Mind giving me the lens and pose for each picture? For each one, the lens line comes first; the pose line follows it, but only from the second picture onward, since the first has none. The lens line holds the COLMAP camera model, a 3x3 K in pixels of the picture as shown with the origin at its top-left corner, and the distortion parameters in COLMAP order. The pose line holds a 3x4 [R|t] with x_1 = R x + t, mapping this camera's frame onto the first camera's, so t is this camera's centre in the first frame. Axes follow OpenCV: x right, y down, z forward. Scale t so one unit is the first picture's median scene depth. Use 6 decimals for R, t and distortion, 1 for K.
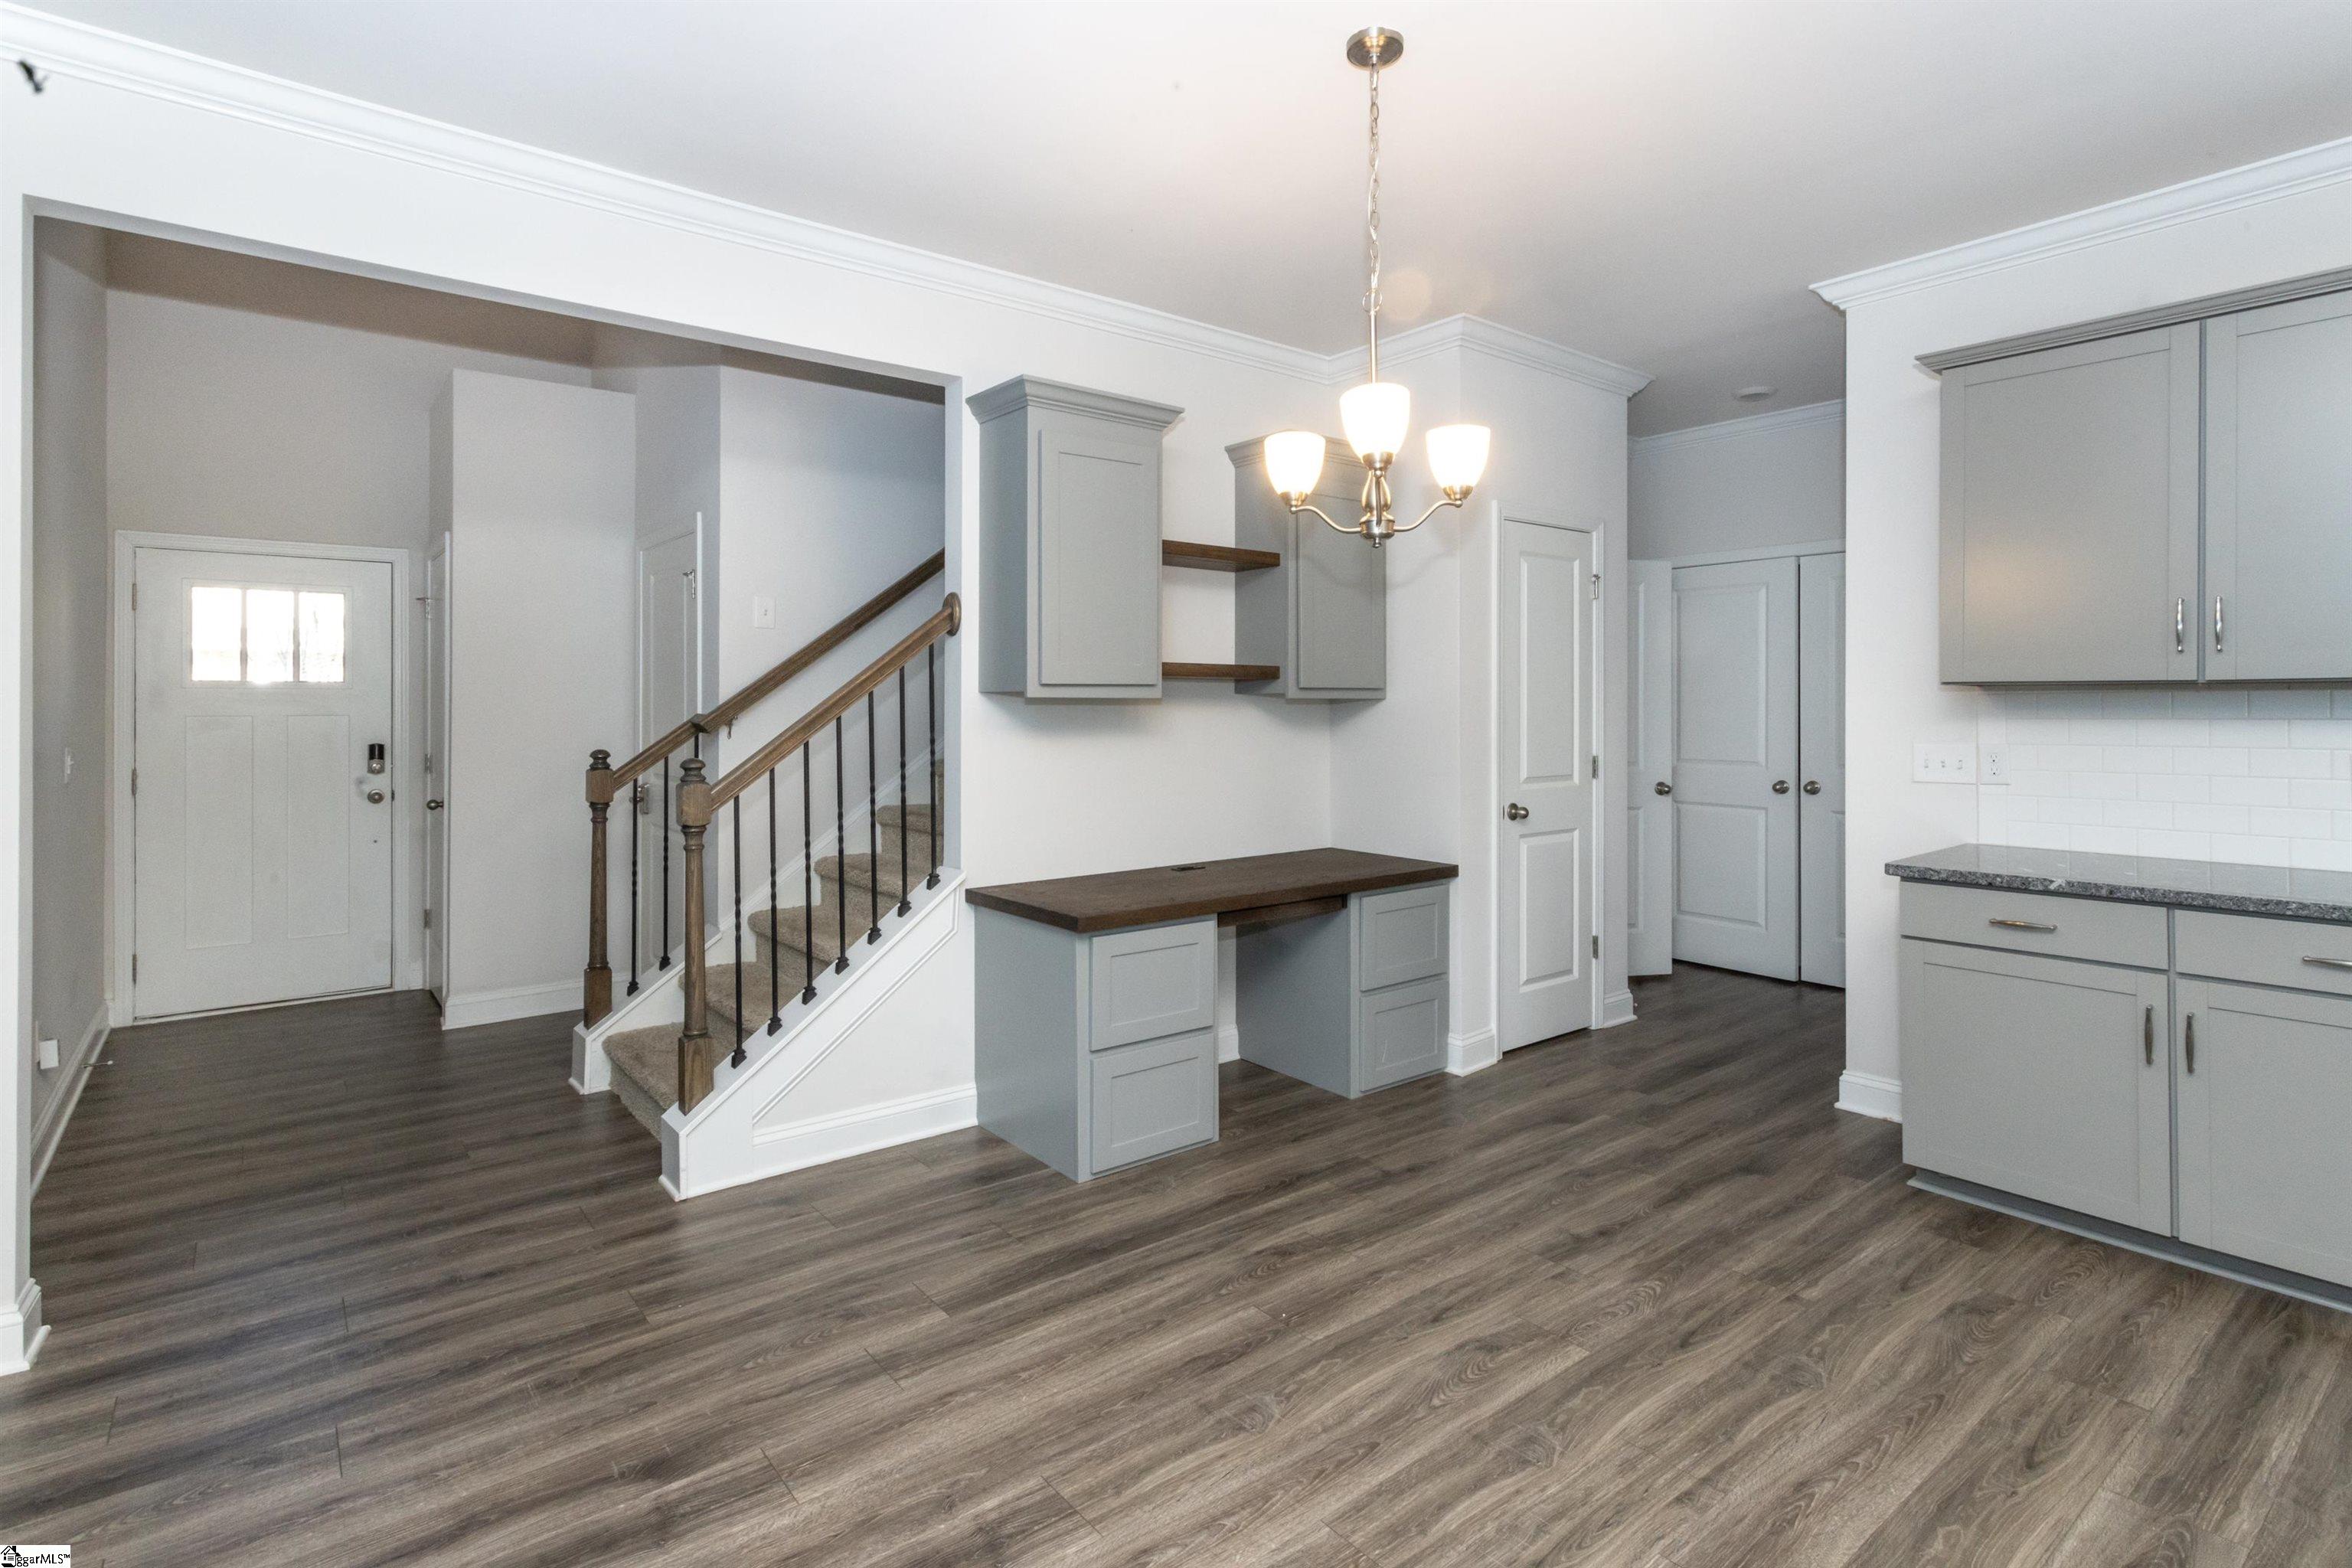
lens RADIAL K [[1188.1, 0, 1175.7], [0, 1188.1, 710.0], [0, 0, 1]] dist [0.005346, -0.002216]
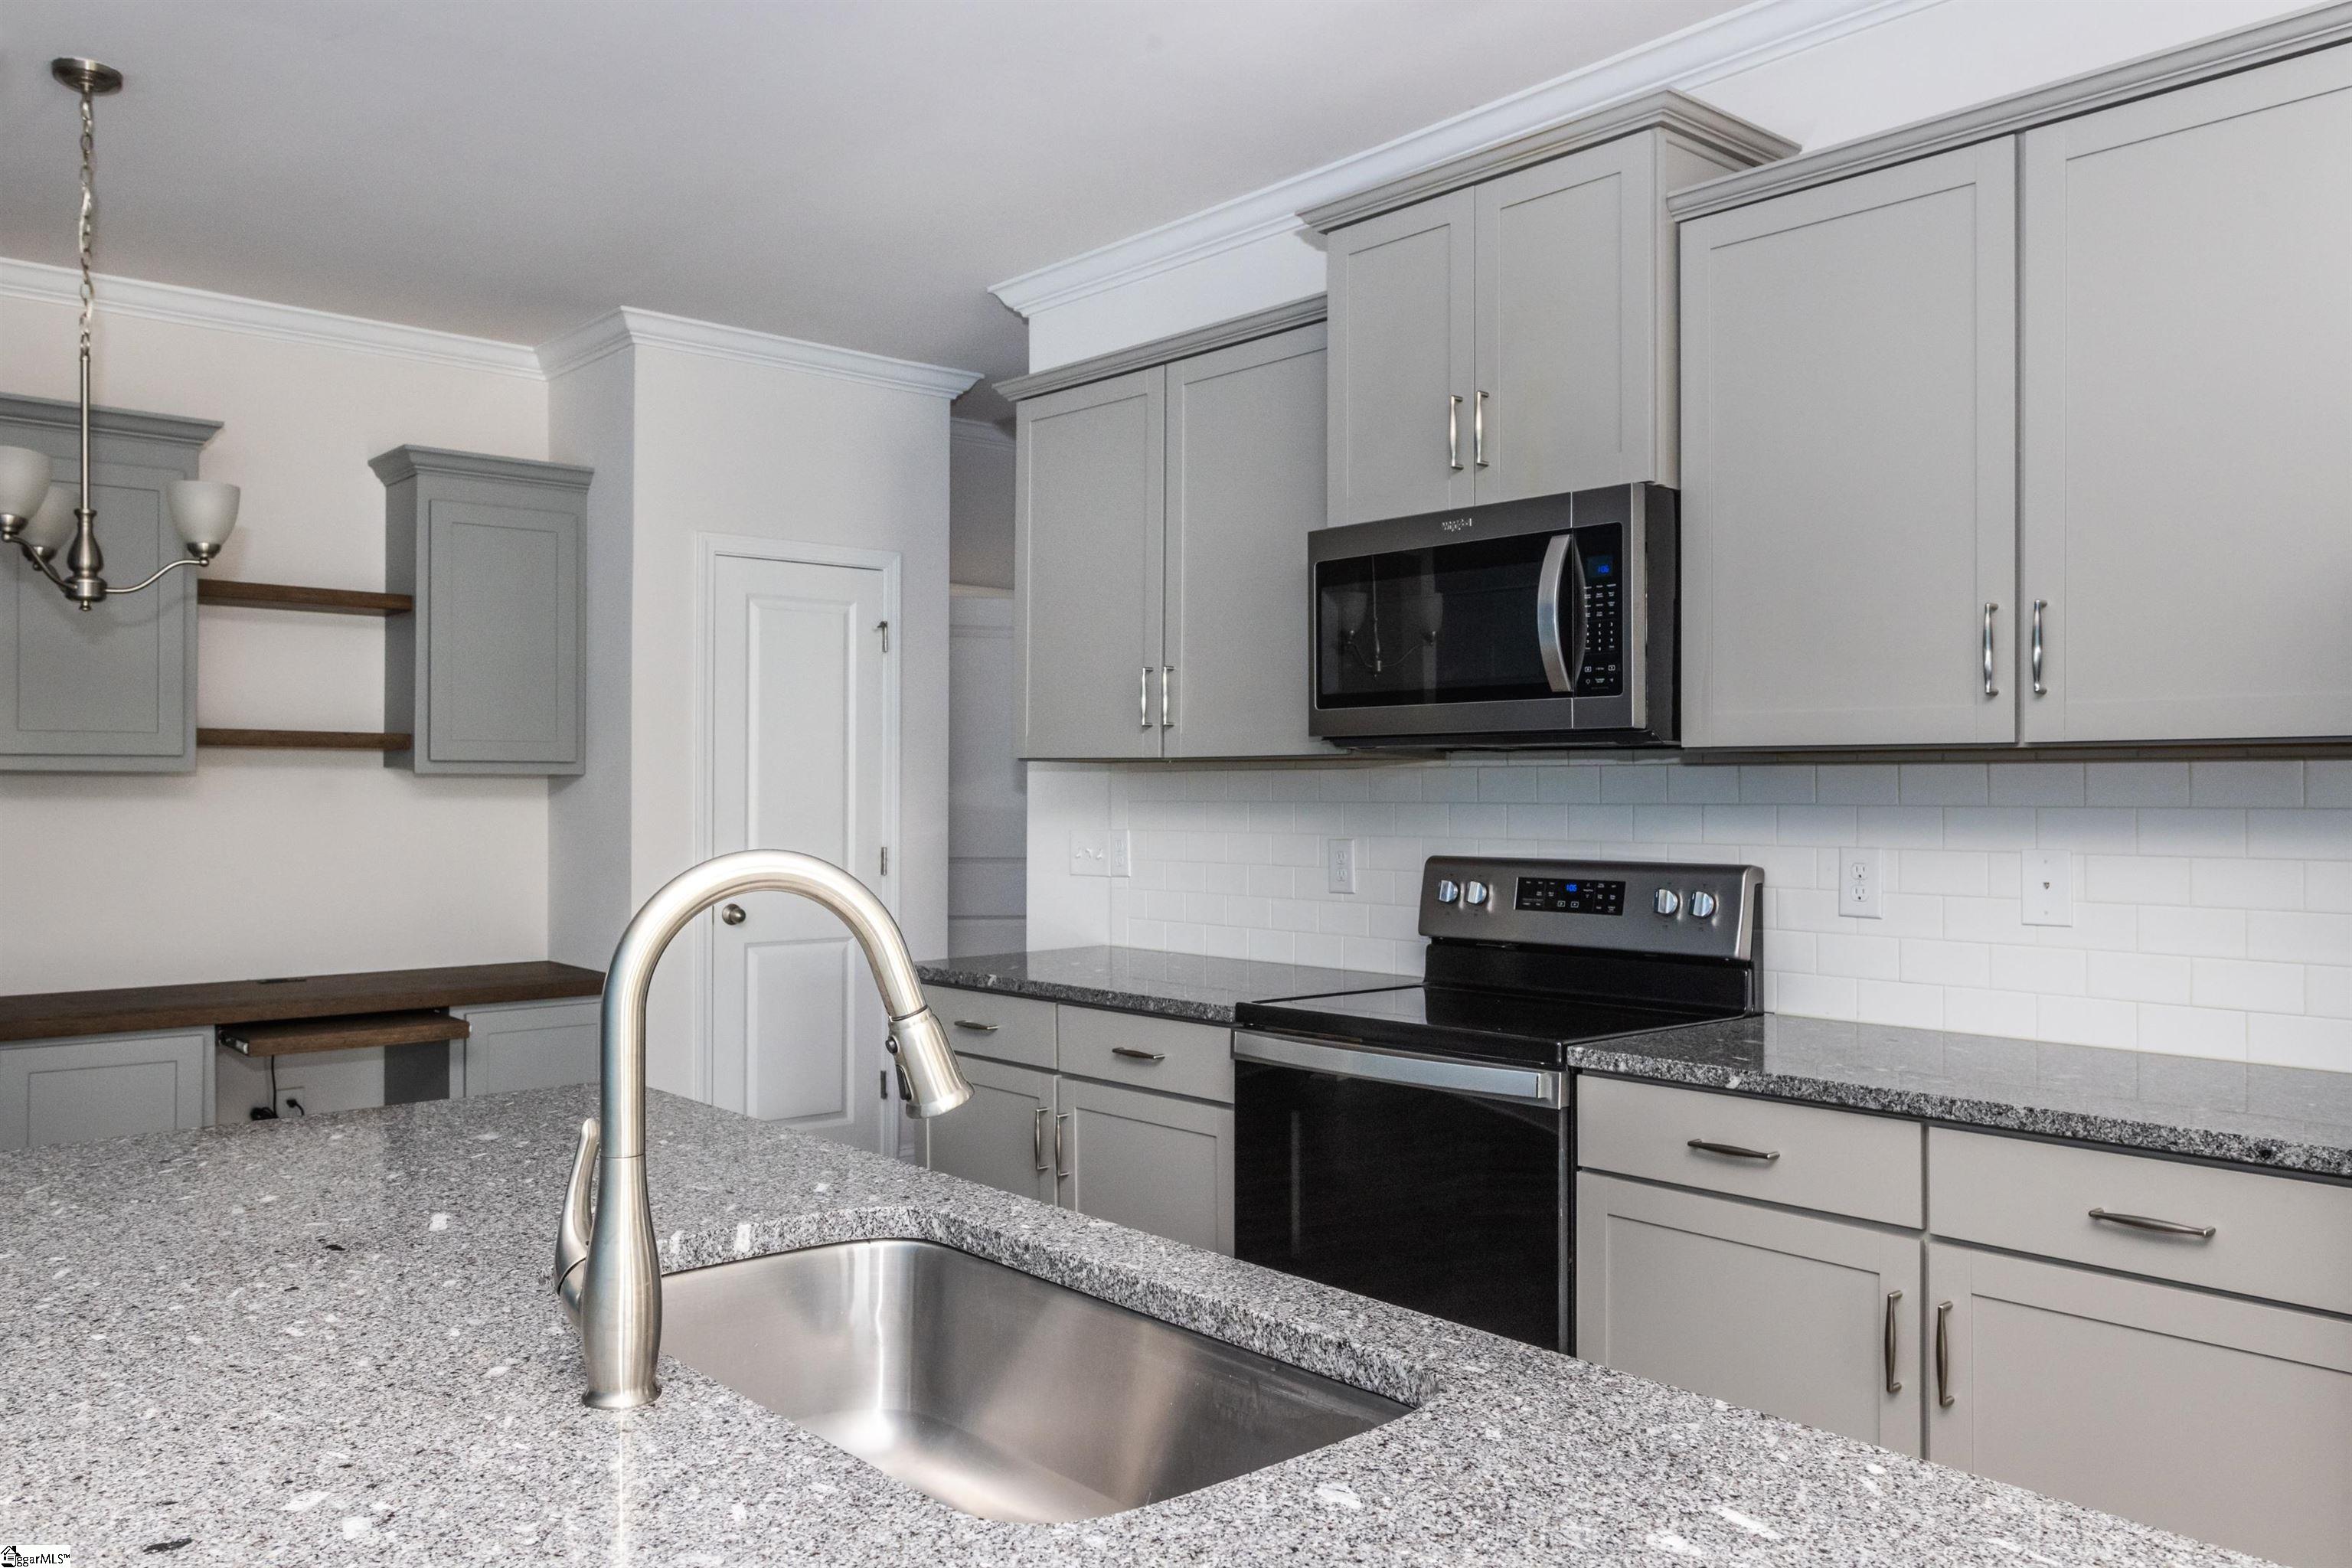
lens RADIAL K [[1779.8, 0, 1188.8], [0, 1779.8, 791.3], [0, 0, 1]] dist [0.001158, -0.014839]
pose [[0.998214, 0.002152, 0.059698, 0.601064], [-0.002355, 0.999992, 0.003335, -0.003509], [-0.059690, -0.003470, 0.998211, -0.269470]]
